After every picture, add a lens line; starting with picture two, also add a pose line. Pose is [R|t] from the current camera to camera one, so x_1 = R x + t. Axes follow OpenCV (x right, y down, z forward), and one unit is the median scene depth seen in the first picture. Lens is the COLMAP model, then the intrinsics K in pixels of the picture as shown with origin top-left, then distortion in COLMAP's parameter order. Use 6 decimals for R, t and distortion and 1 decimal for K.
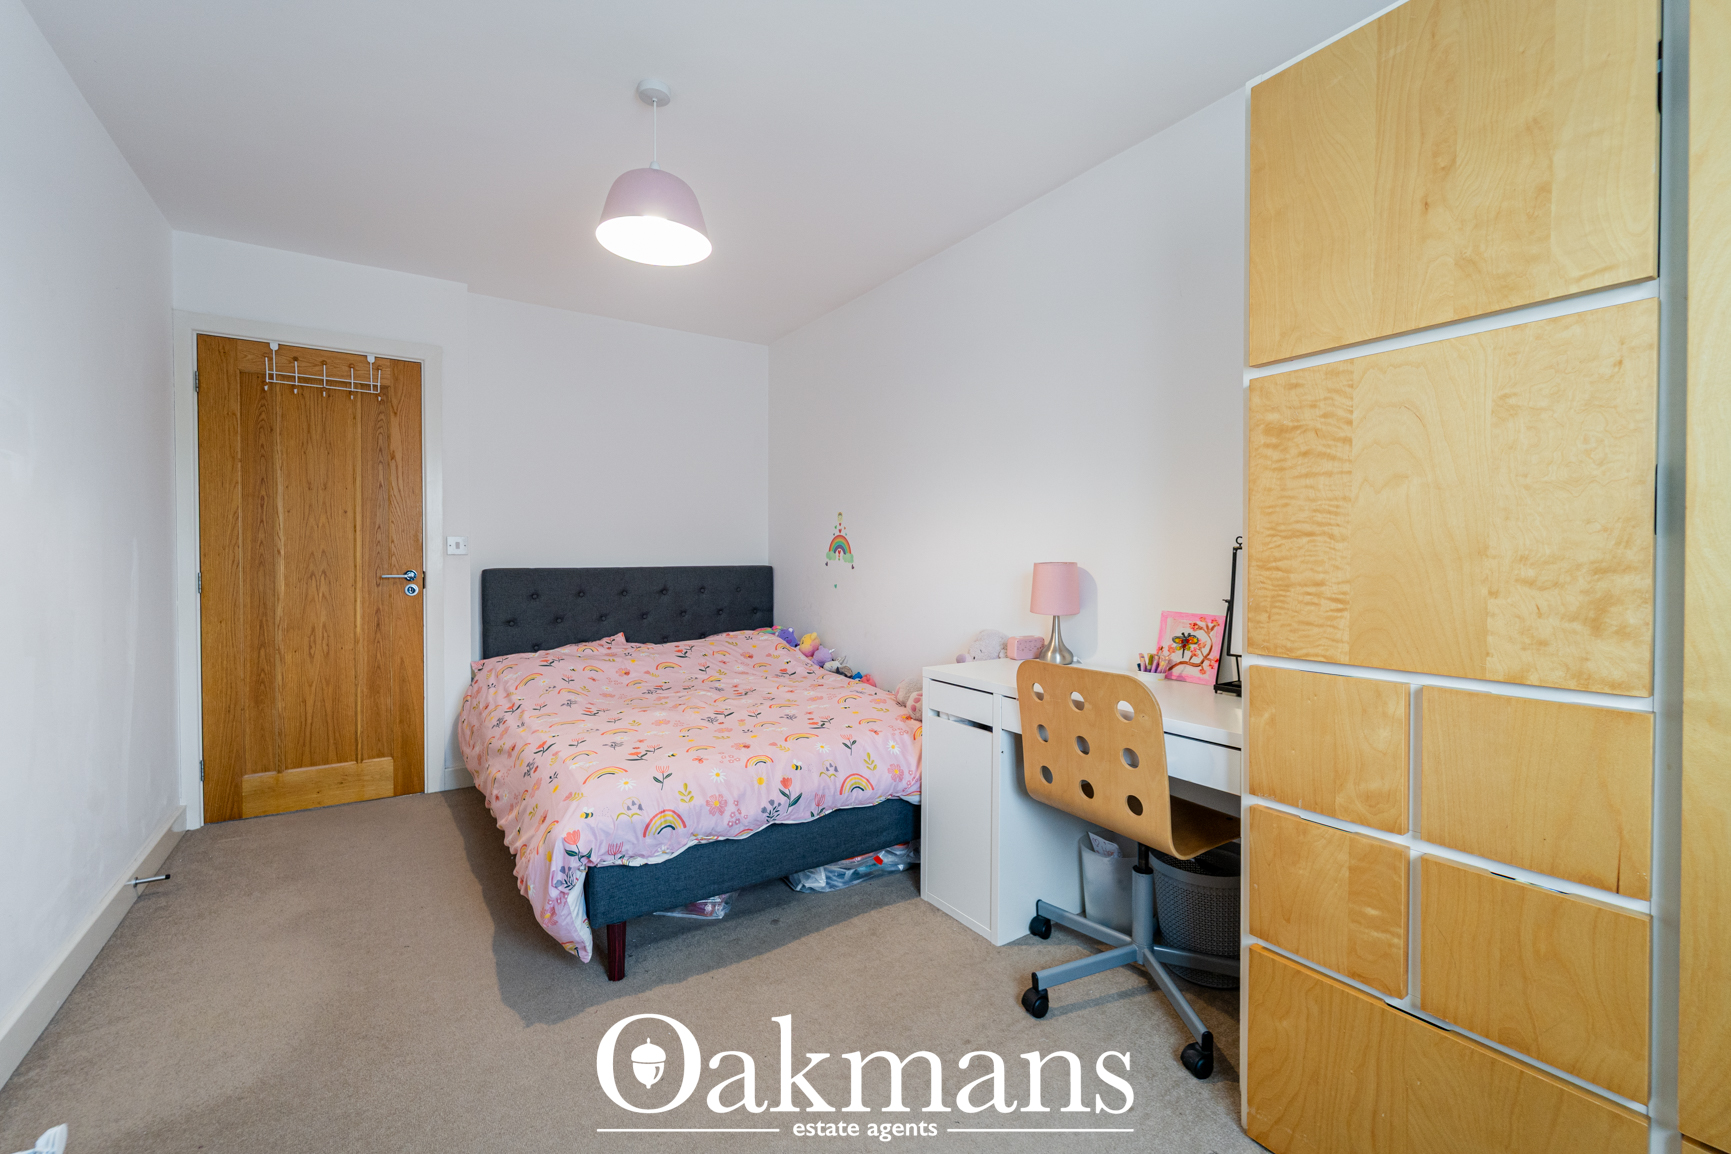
lens RADIAL K [[718.6, 0, 860.2], [0, 718.6, 567.9], [0, 0, 1]] dist [0.000049, -0.000025]
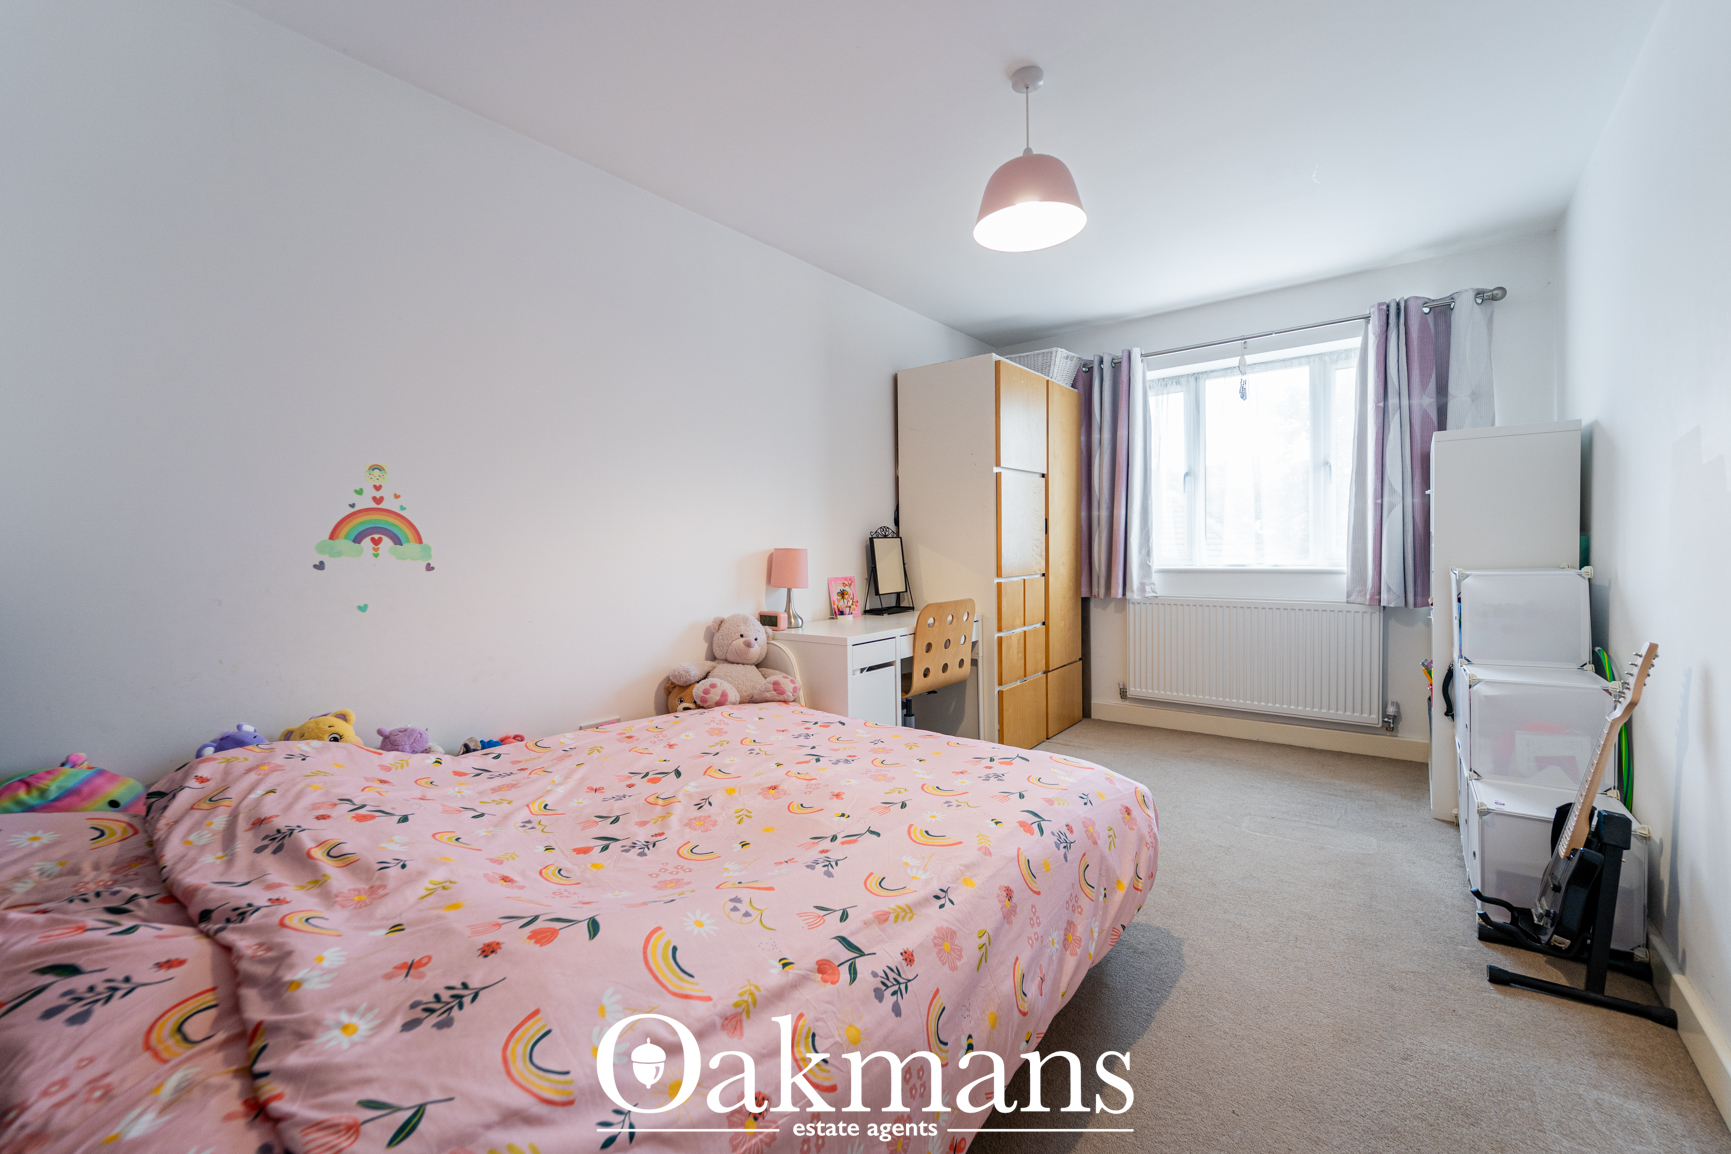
lens RADIAL K [[718.6, 0, 860.2], [0, 718.6, 567.9], [0, 0, 1]] dist [0.000049, -0.000025]
pose [[-0.319606, -0.023060, 0.947270, -0.635979], [0.035899, 0.998691, 0.036424, -0.009215], [-0.946870, 0.045647, -0.318359, 0.846405]]
